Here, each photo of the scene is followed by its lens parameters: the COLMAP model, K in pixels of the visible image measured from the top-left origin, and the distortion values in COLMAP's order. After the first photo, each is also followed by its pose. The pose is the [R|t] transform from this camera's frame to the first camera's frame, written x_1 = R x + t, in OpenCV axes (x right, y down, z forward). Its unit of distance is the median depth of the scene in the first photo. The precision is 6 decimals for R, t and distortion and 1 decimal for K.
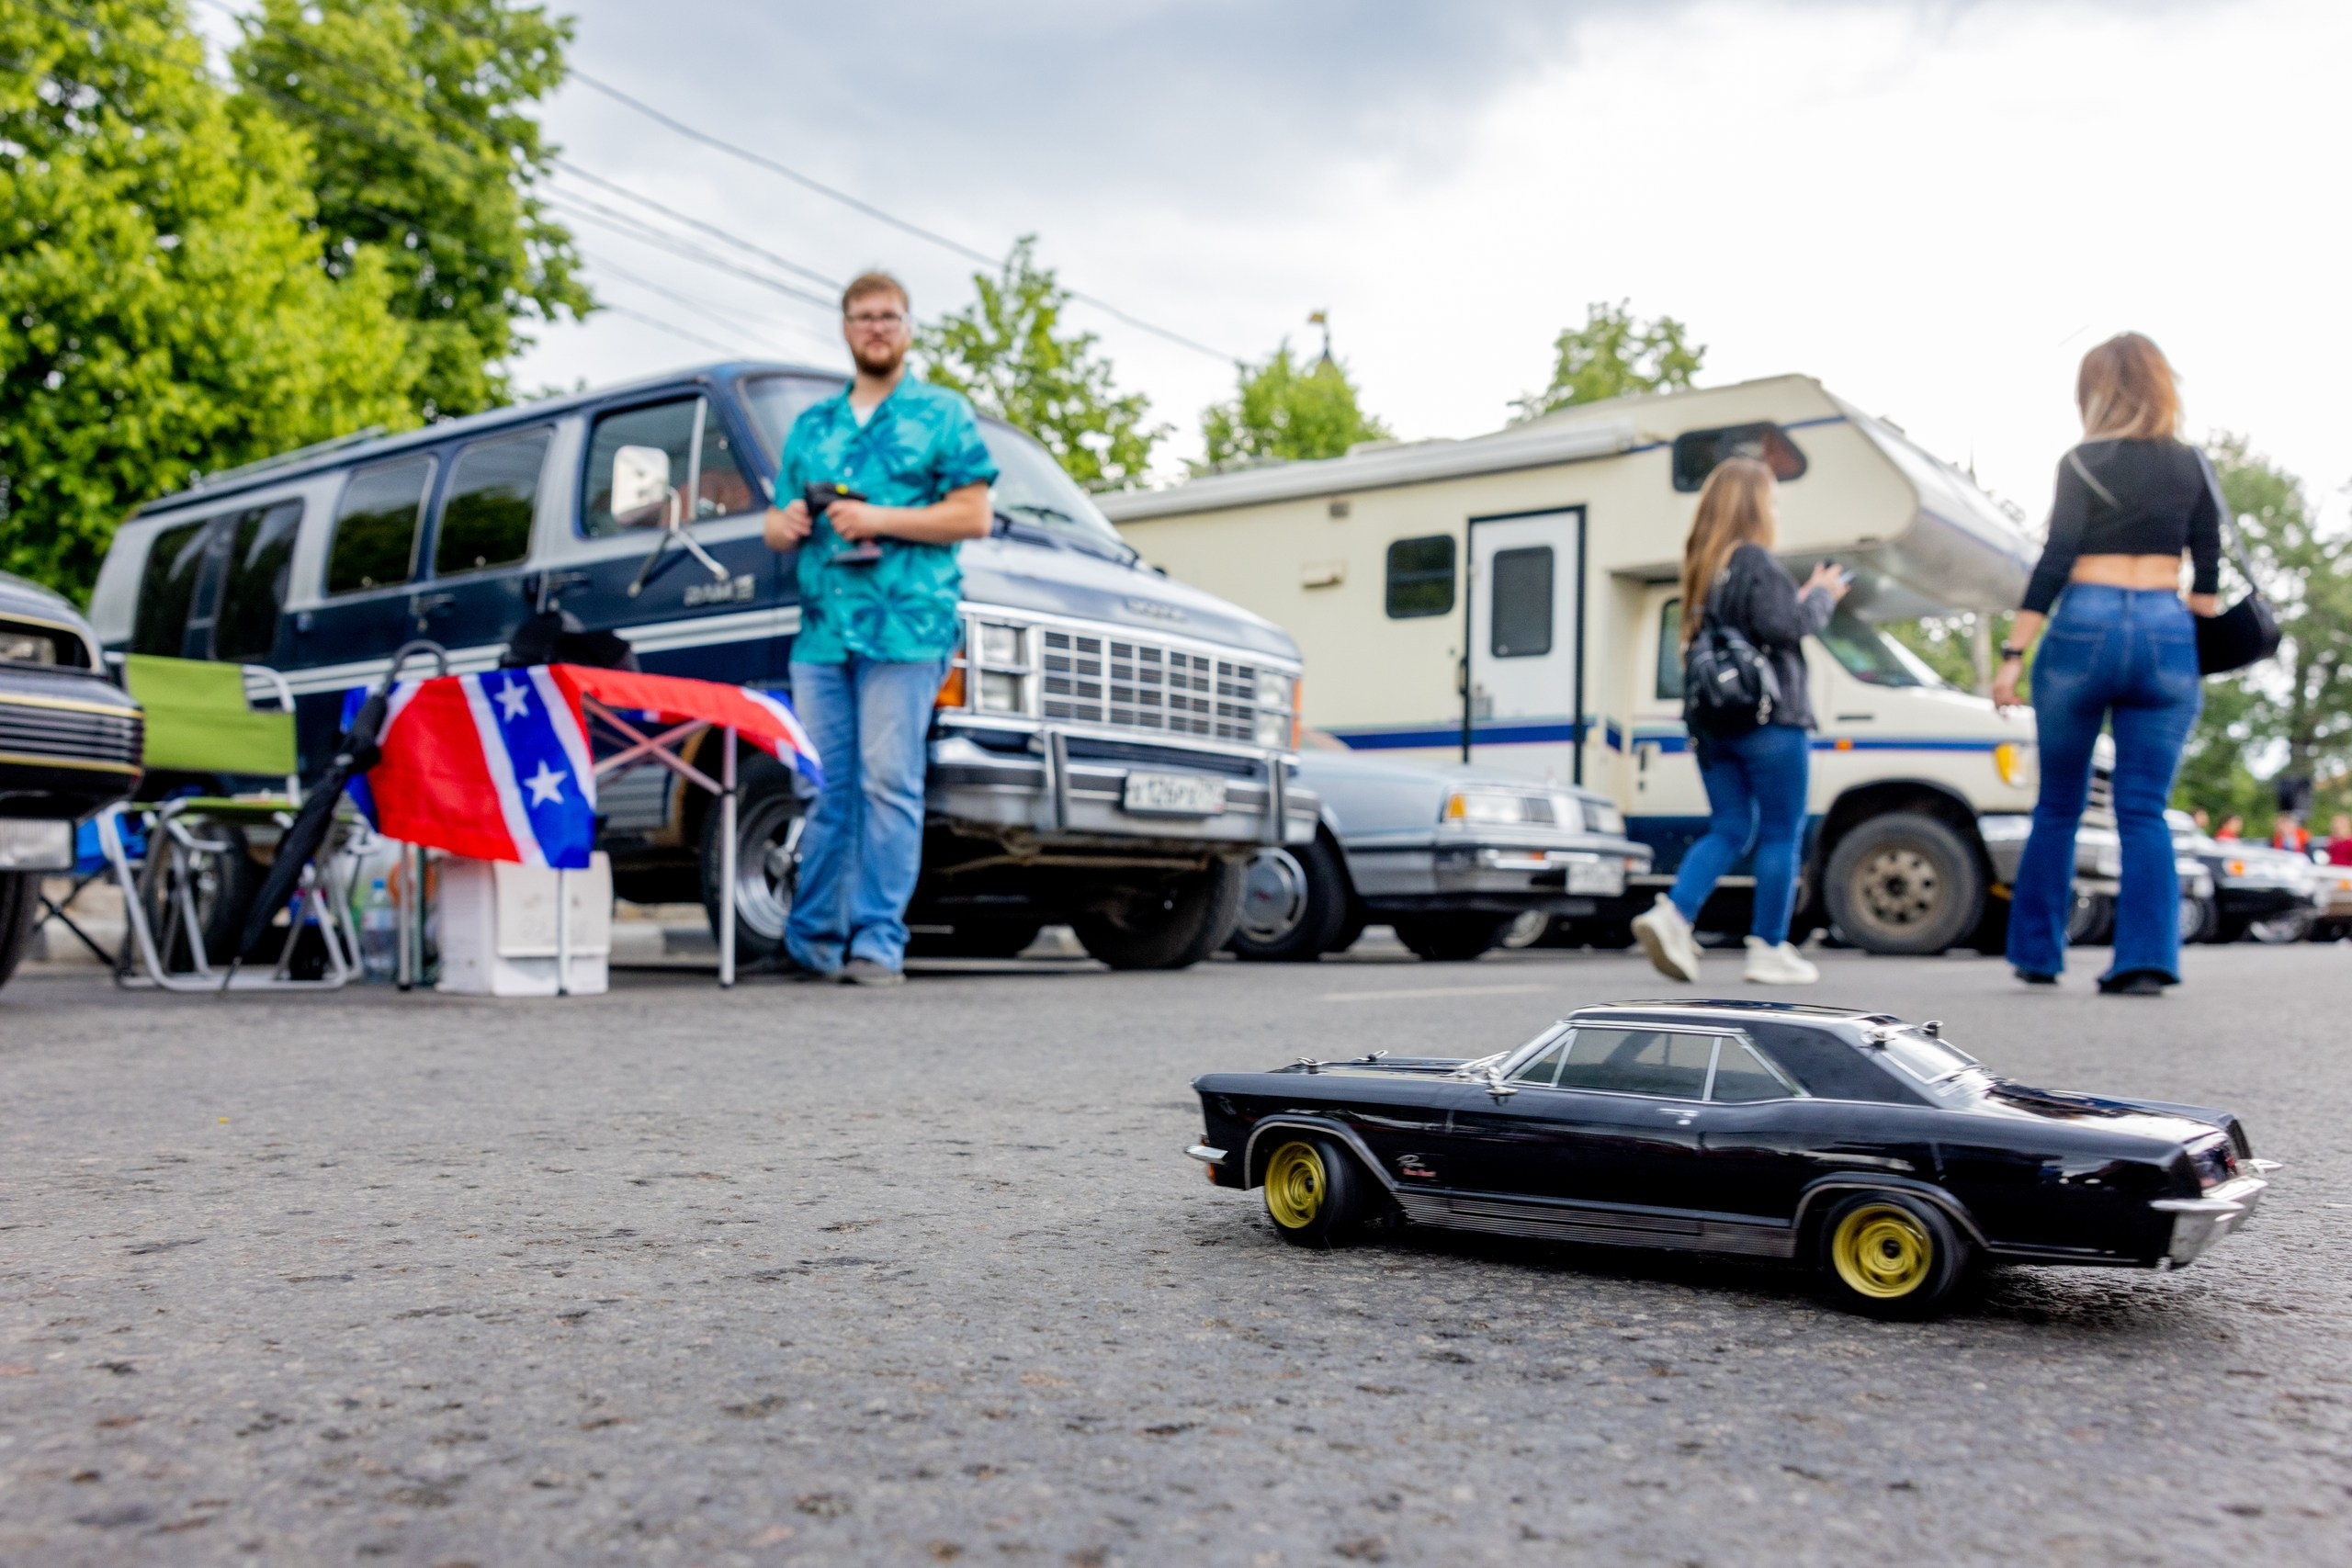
lens RADIAL K [[2057.7, 0, 1066.7], [0, 2057.7, 906.1], [0, 0, 1]] dist [-0.028642, 0.021468]
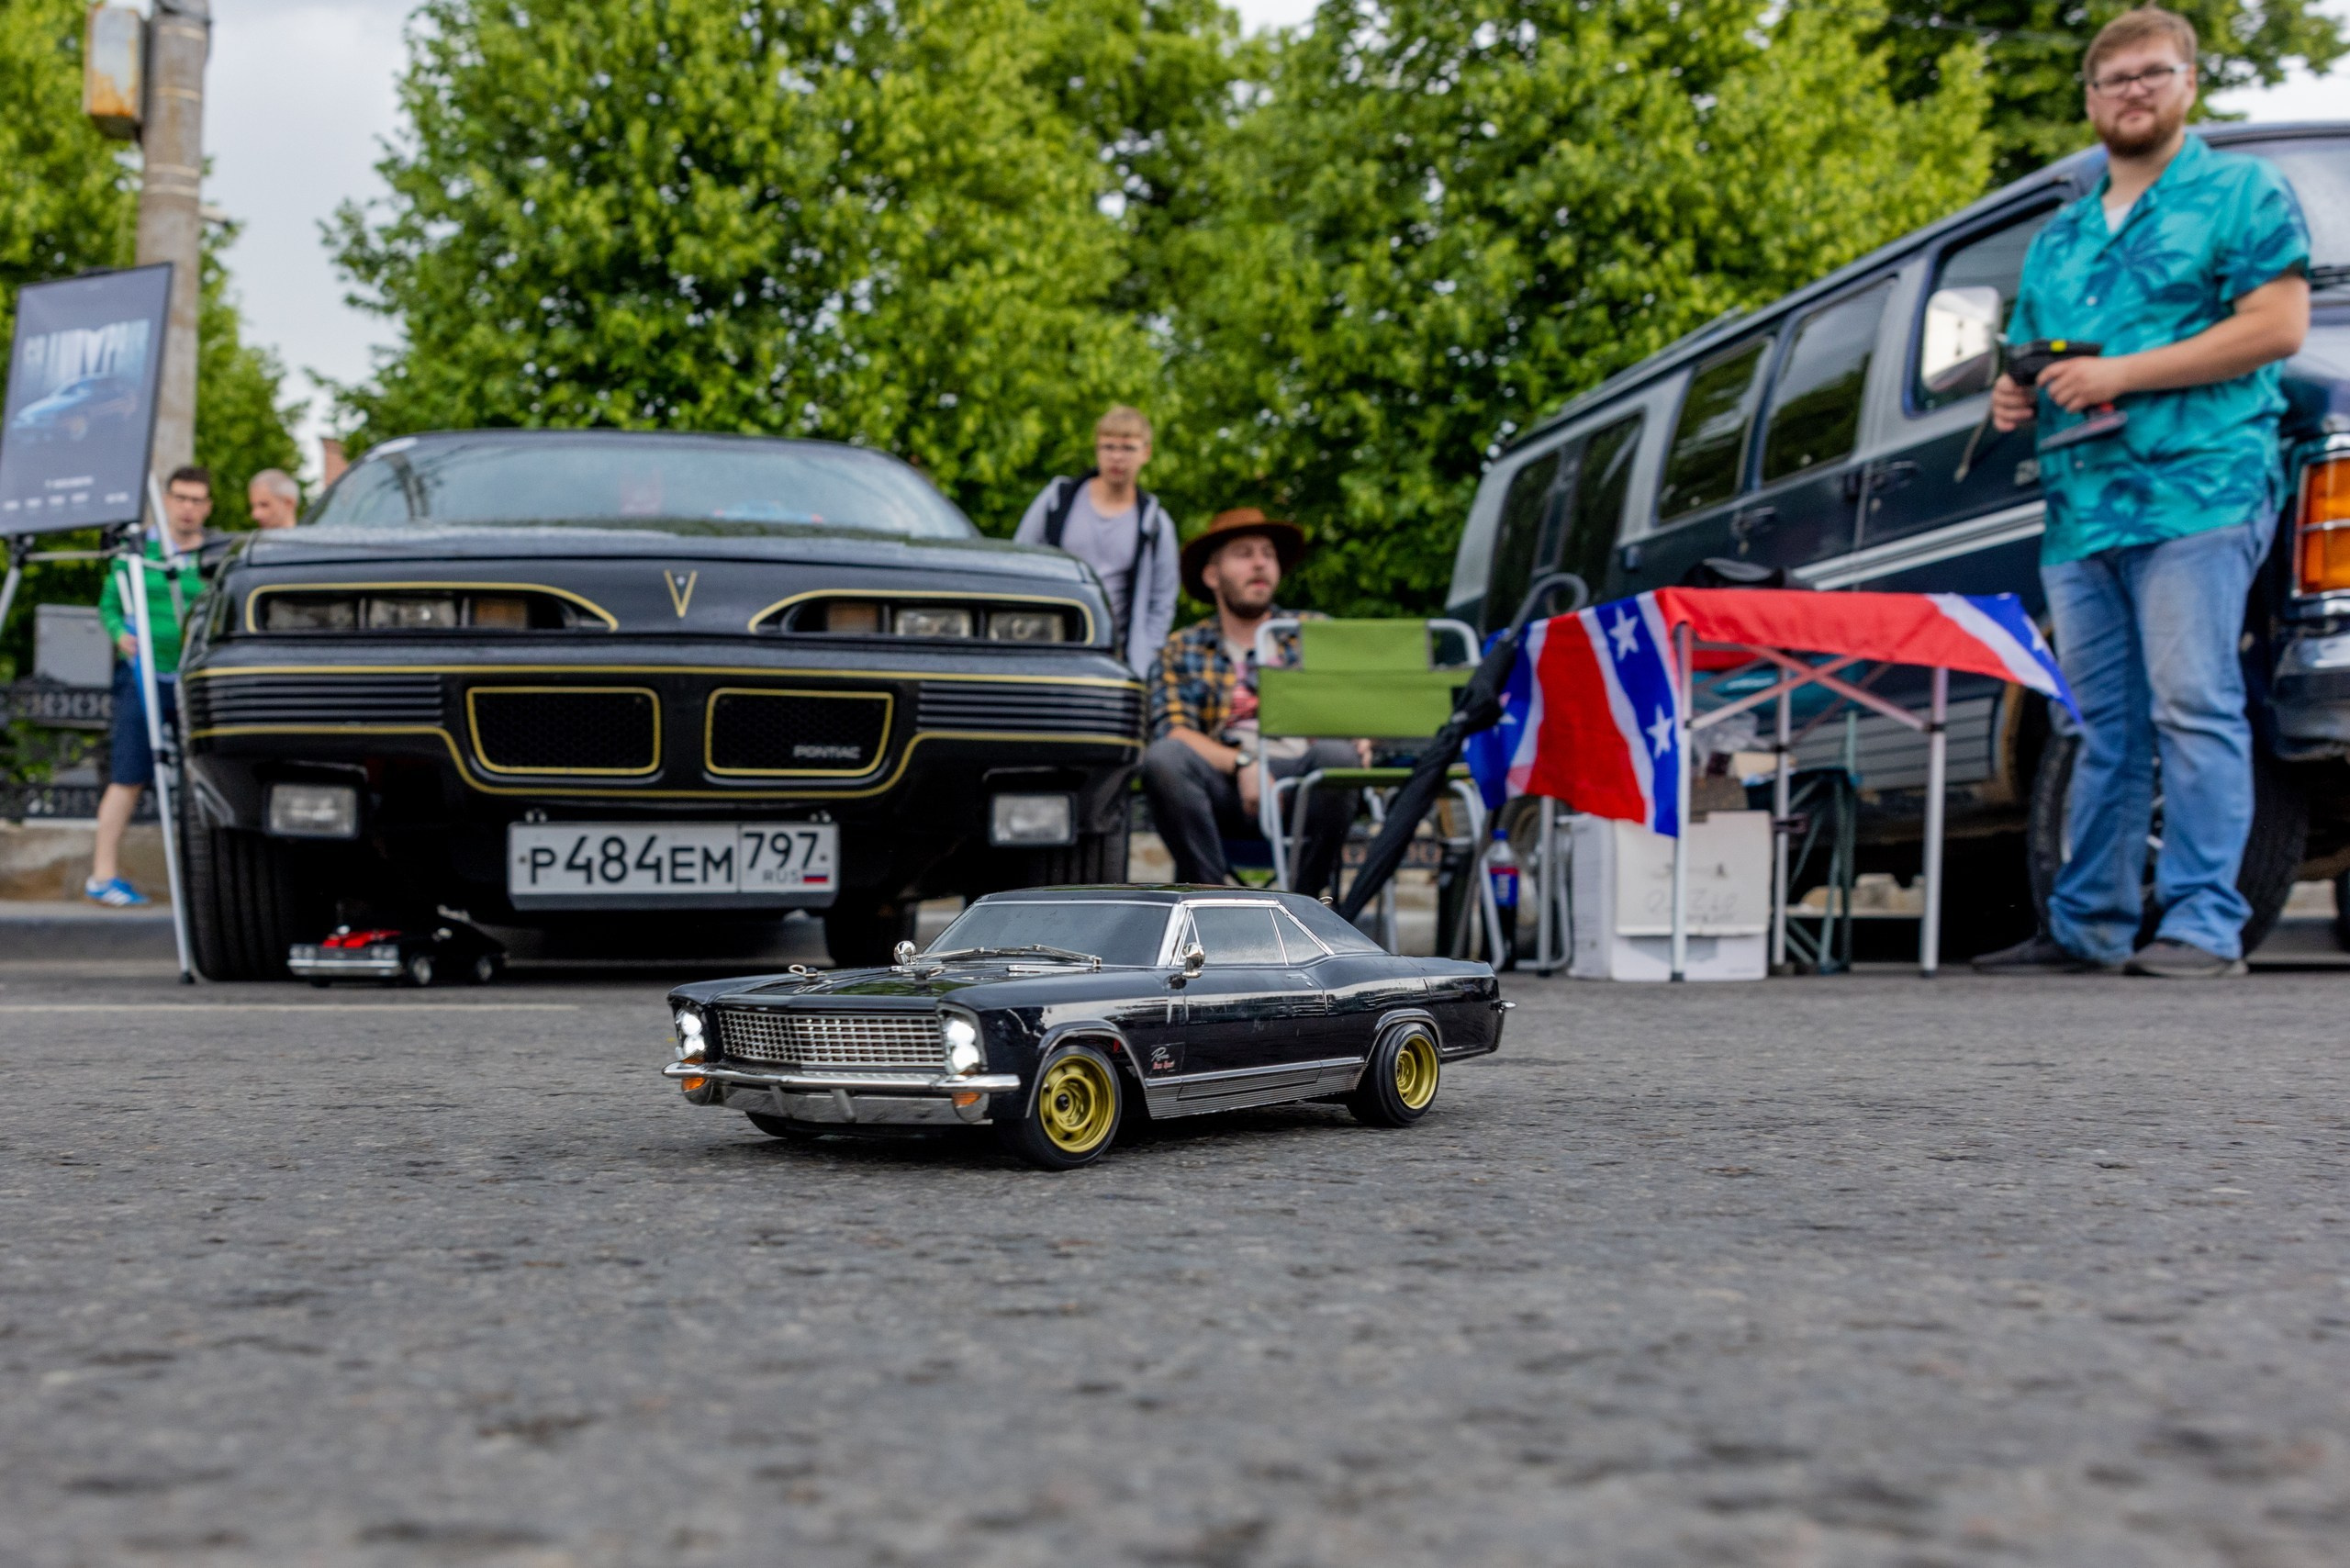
lens RADIAL K [[2931.6, 0, 1174.0], [0, 2931.6, 906.1], [0, 0, 1]] dist [0.058975, -0.122289]
pose [[0.717709, -0.021084, -0.696024, 0.270790], [0.012774, 0.999772, -0.017114, 0.018731], [0.696226, 0.003392, 0.717815, -0.000161]]
